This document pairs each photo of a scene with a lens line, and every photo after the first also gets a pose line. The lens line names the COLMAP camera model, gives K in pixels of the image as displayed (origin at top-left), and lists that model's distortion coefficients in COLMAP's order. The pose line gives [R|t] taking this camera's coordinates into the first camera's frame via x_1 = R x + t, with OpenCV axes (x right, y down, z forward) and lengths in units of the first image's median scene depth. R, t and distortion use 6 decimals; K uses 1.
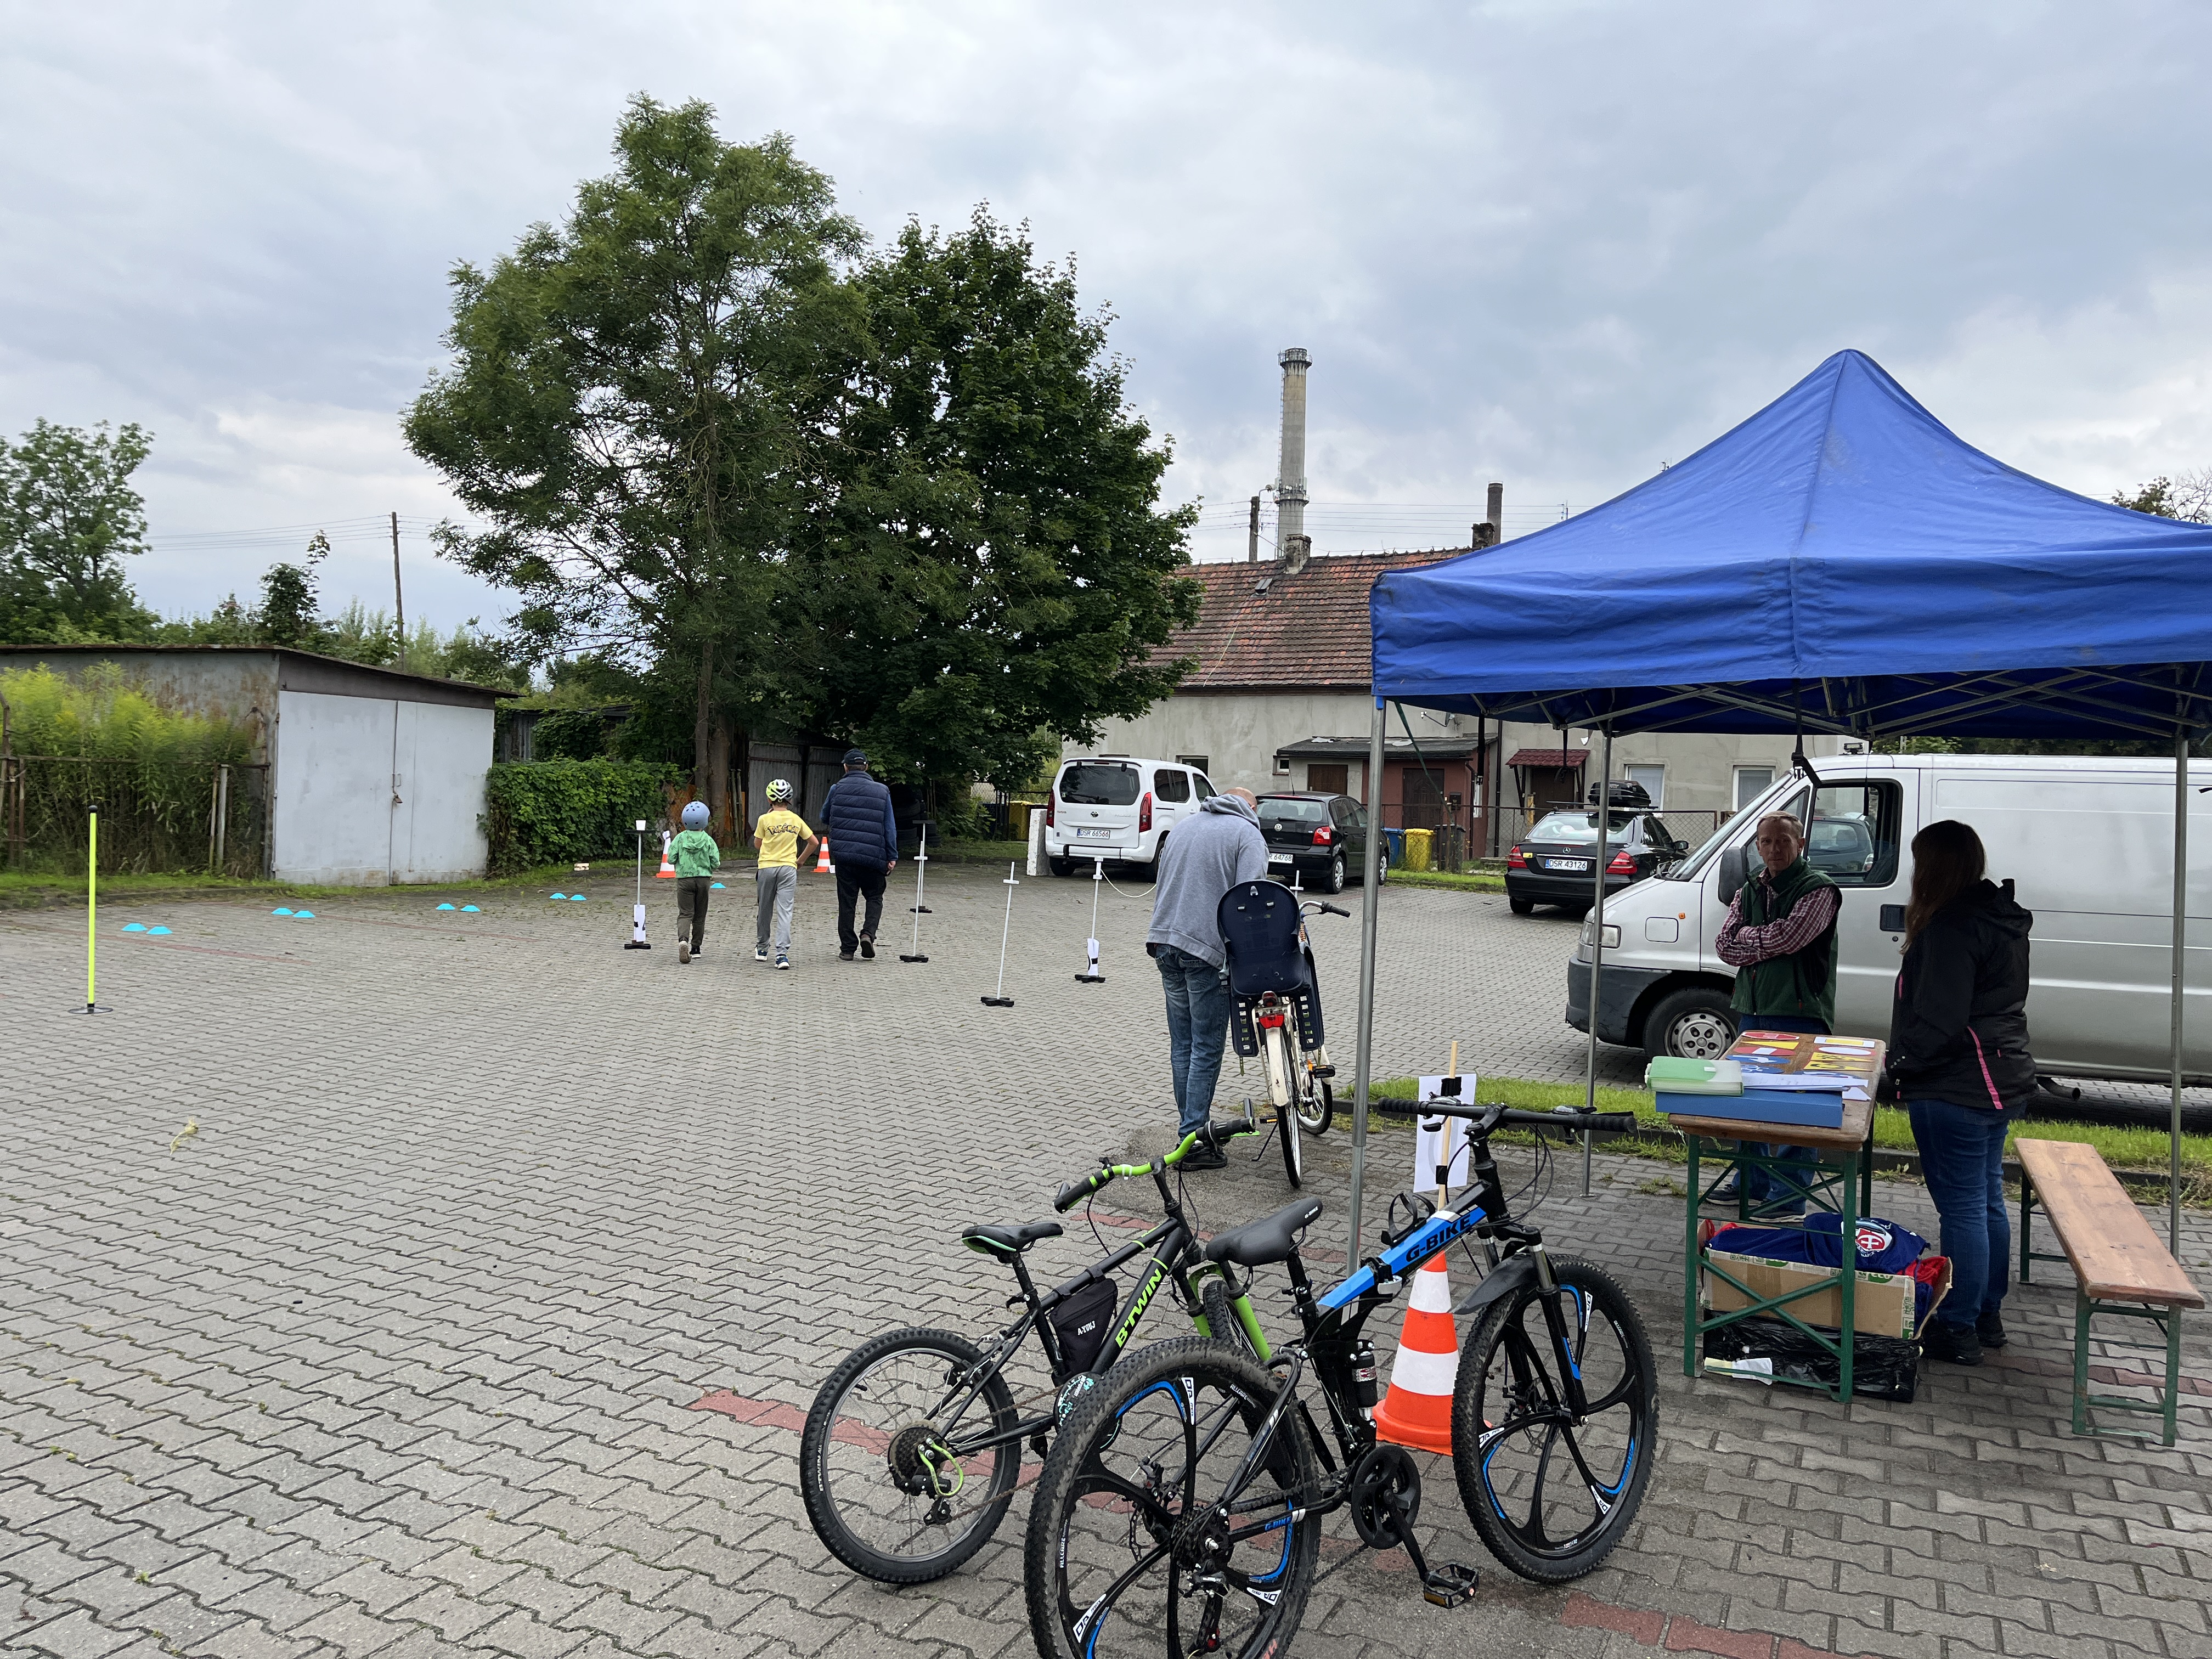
lens RADIAL K [[1673.5, 0, 1098.8], [0, 1673.5, 835.5], [0, 0, 1]] dist [0.066210, -0.090000]
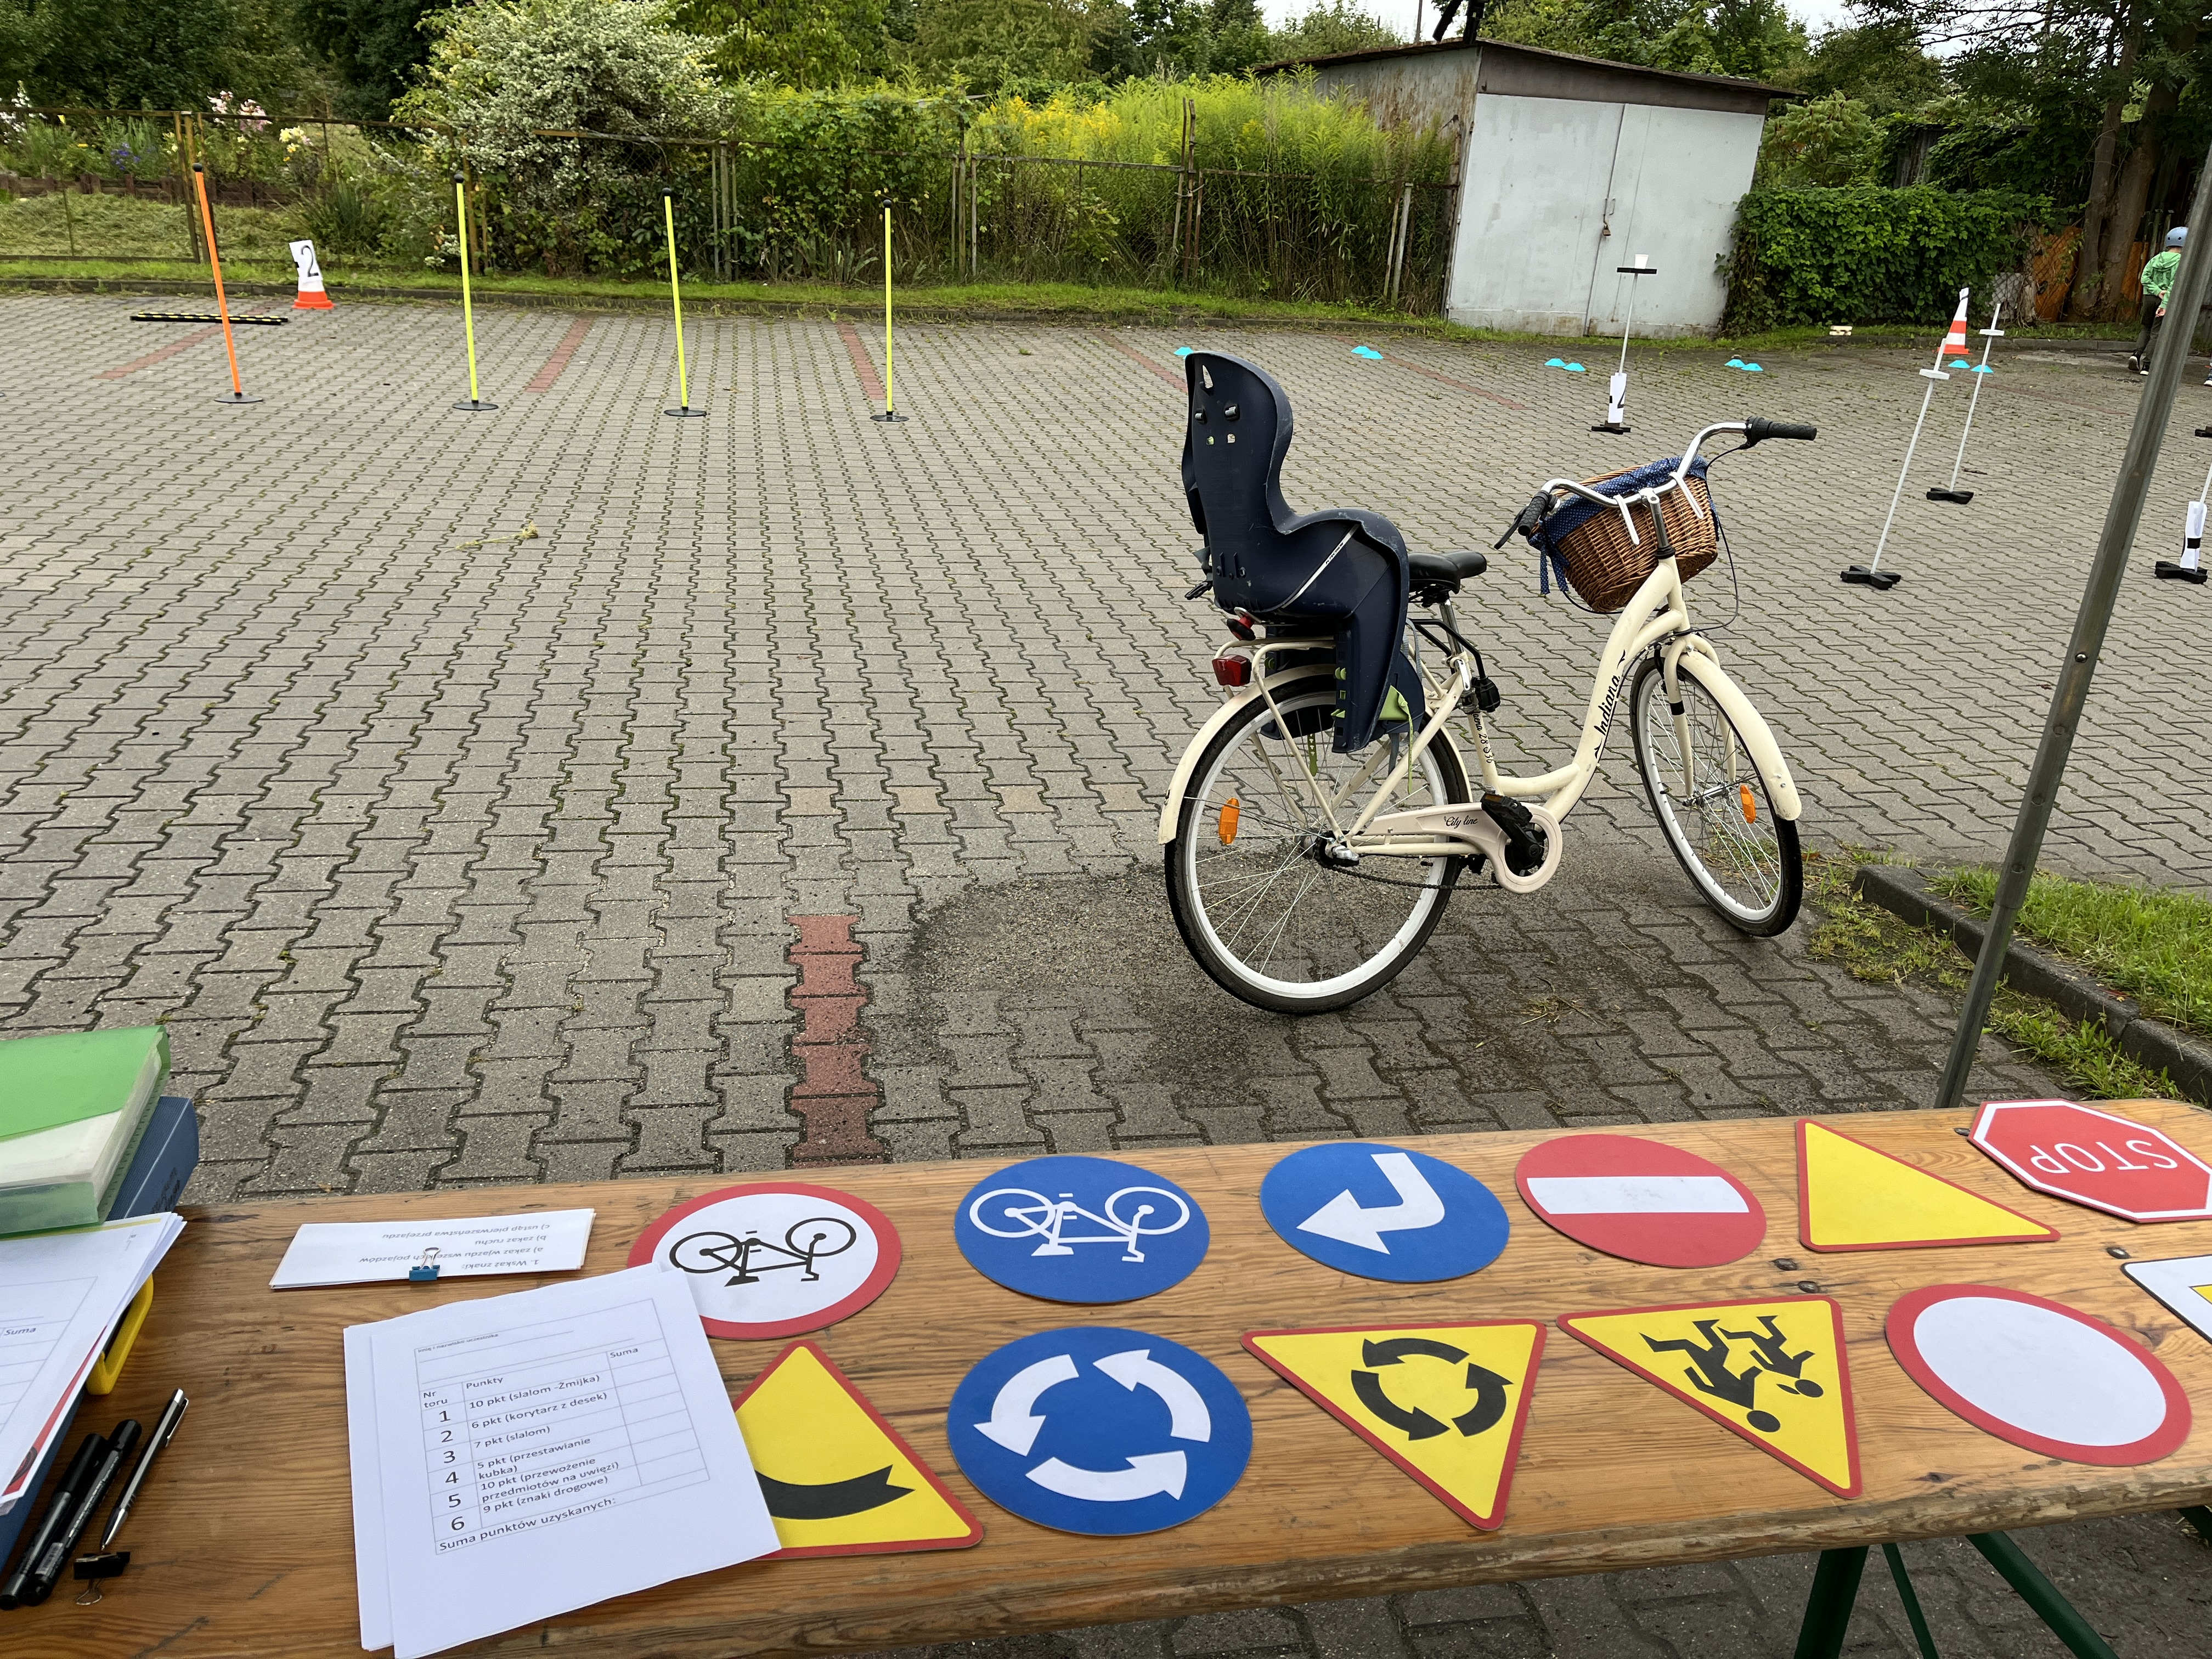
lens RADIAL K [[1673.5, 0, 1110.4], [0, 1673.5, 852.8], [0, 0, 1]] dist [0.066210, -0.090000]
pose [[0.603327, 0.298977, -0.739330, 0.169773], [-0.054827, 0.940423, 0.335556, 0.001477], [0.795607, -0.161915, 0.583775, 0.266651]]
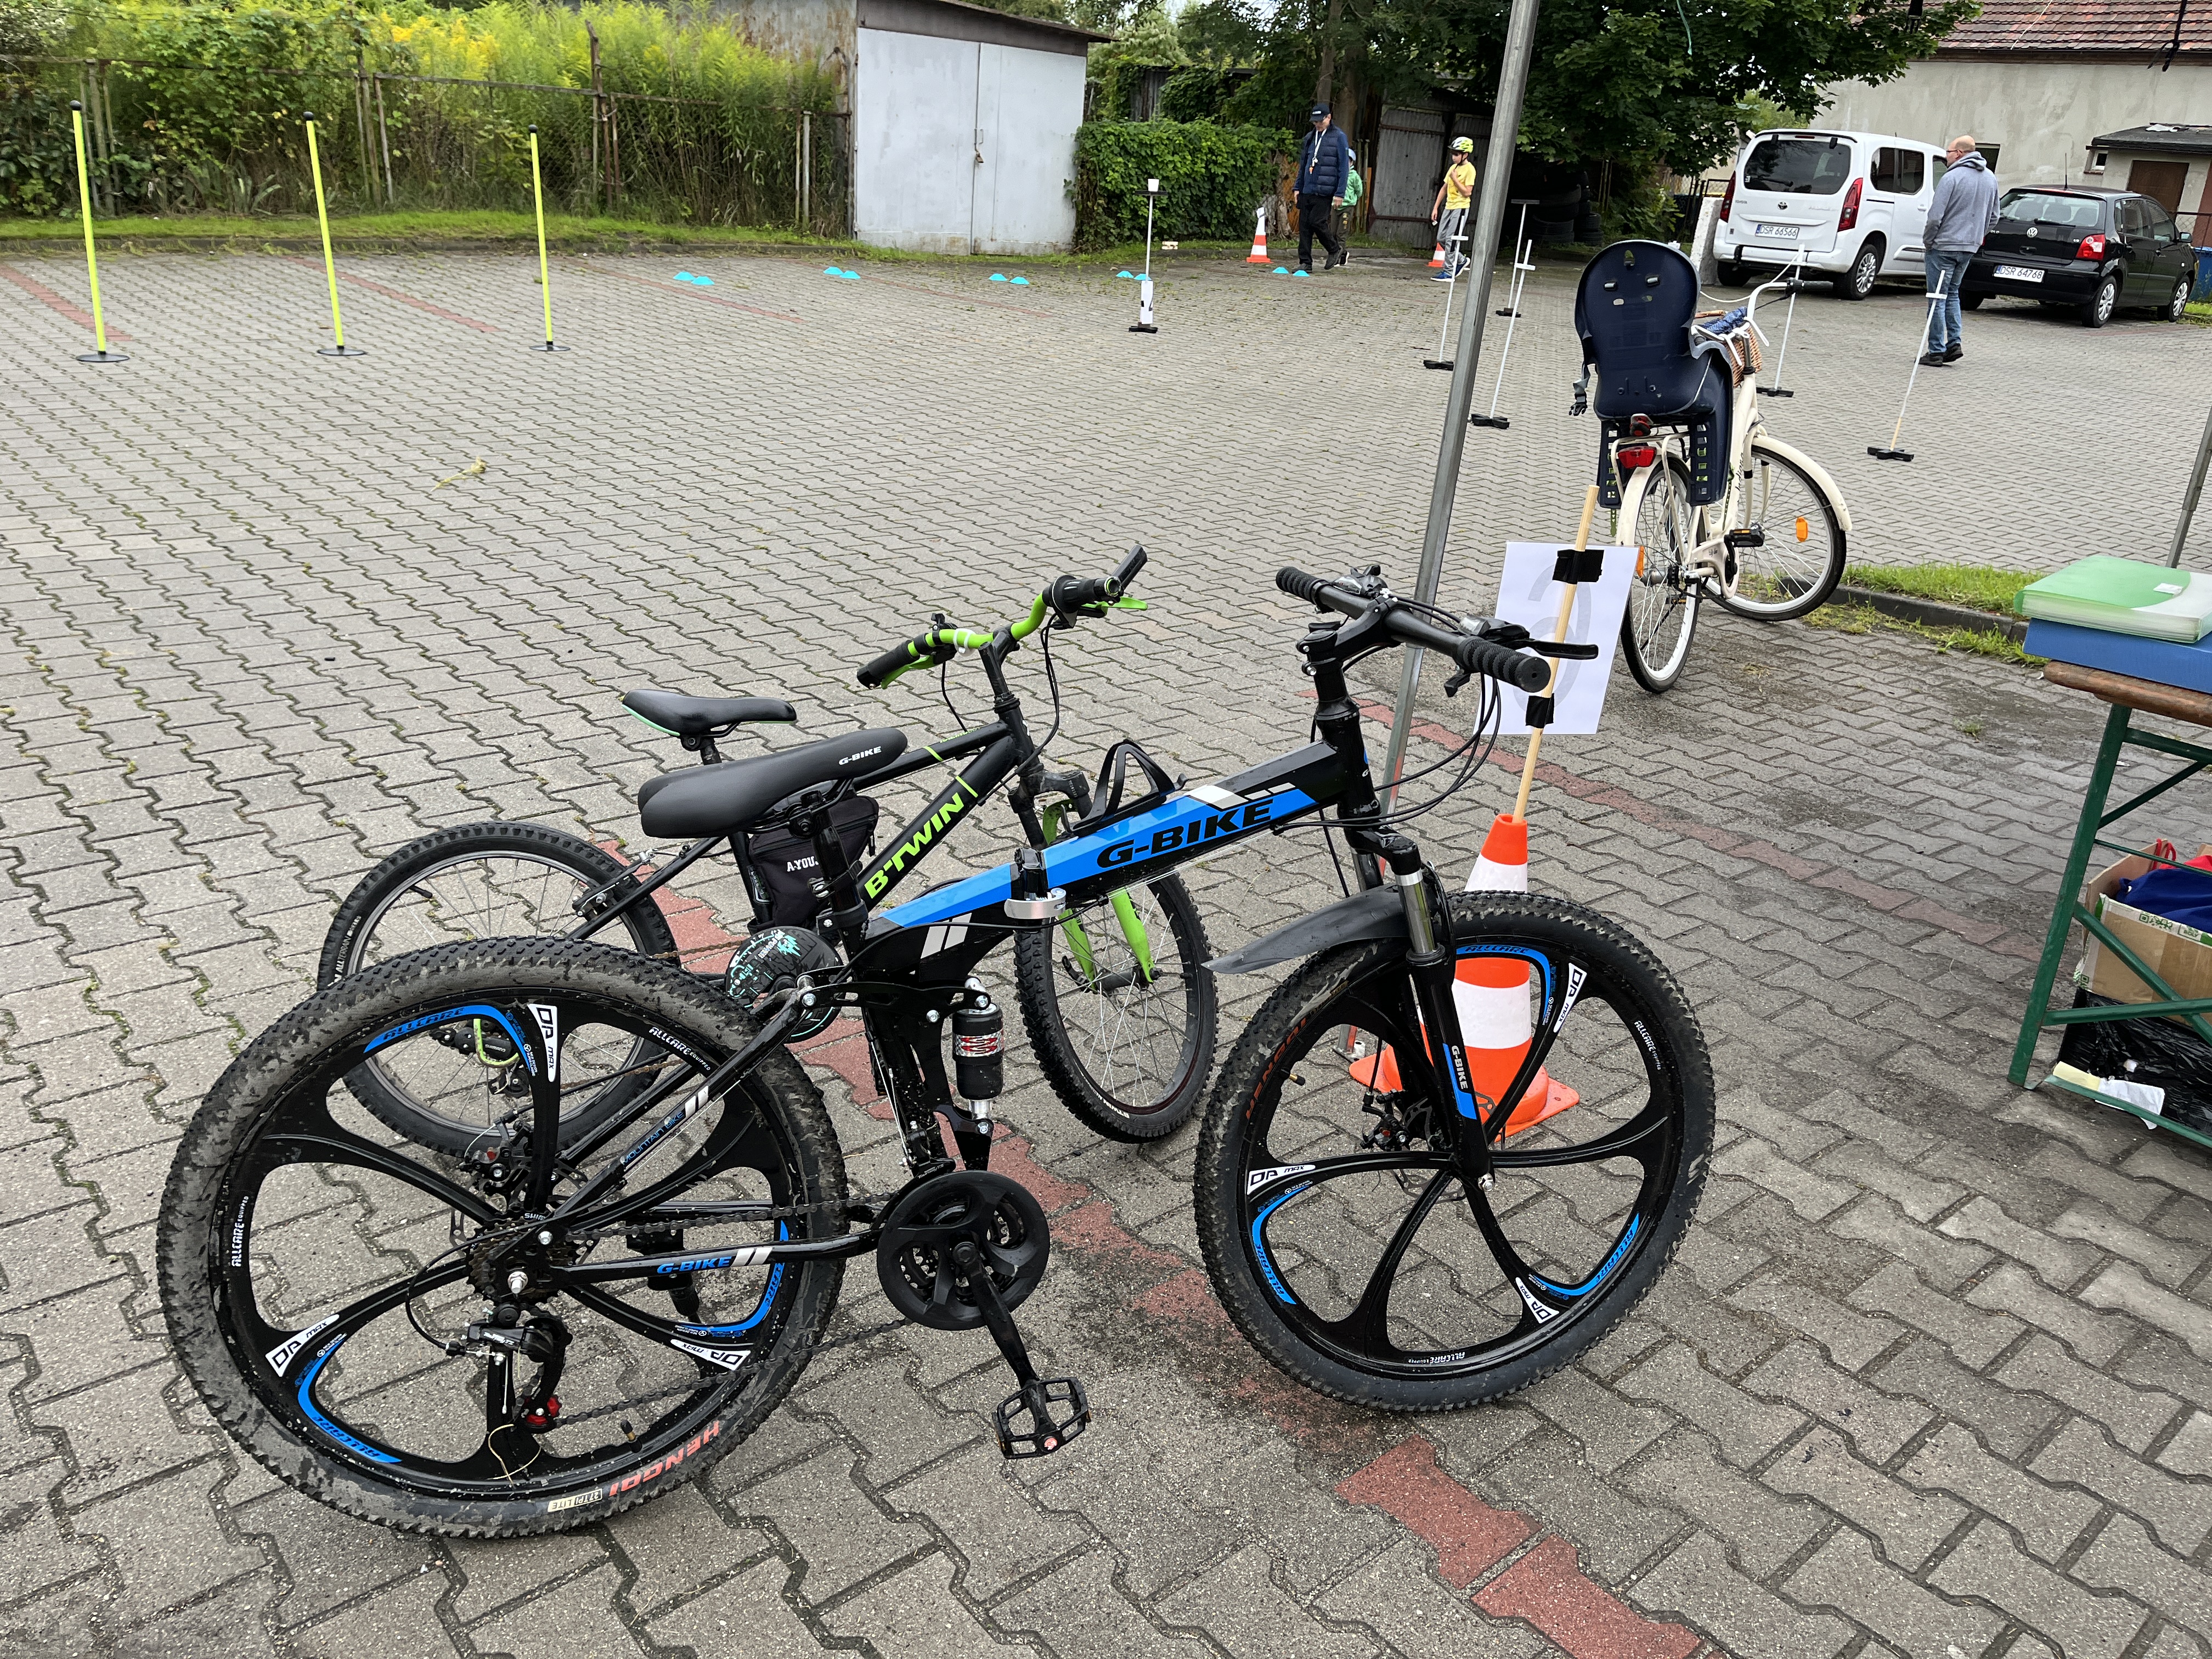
lens RADIAL K [[1673.5, 0, 1122.0], [0, 1673.5, 840.7], [0, 0, 1]] dist [0.066210, -0.090000]
pose [[0.916640, 0.171679, -0.360966, 0.070459], [-0.041200, 0.938834, 0.341895, 0.011657], [0.397584, -0.298523, 0.867647, 0.100684]]
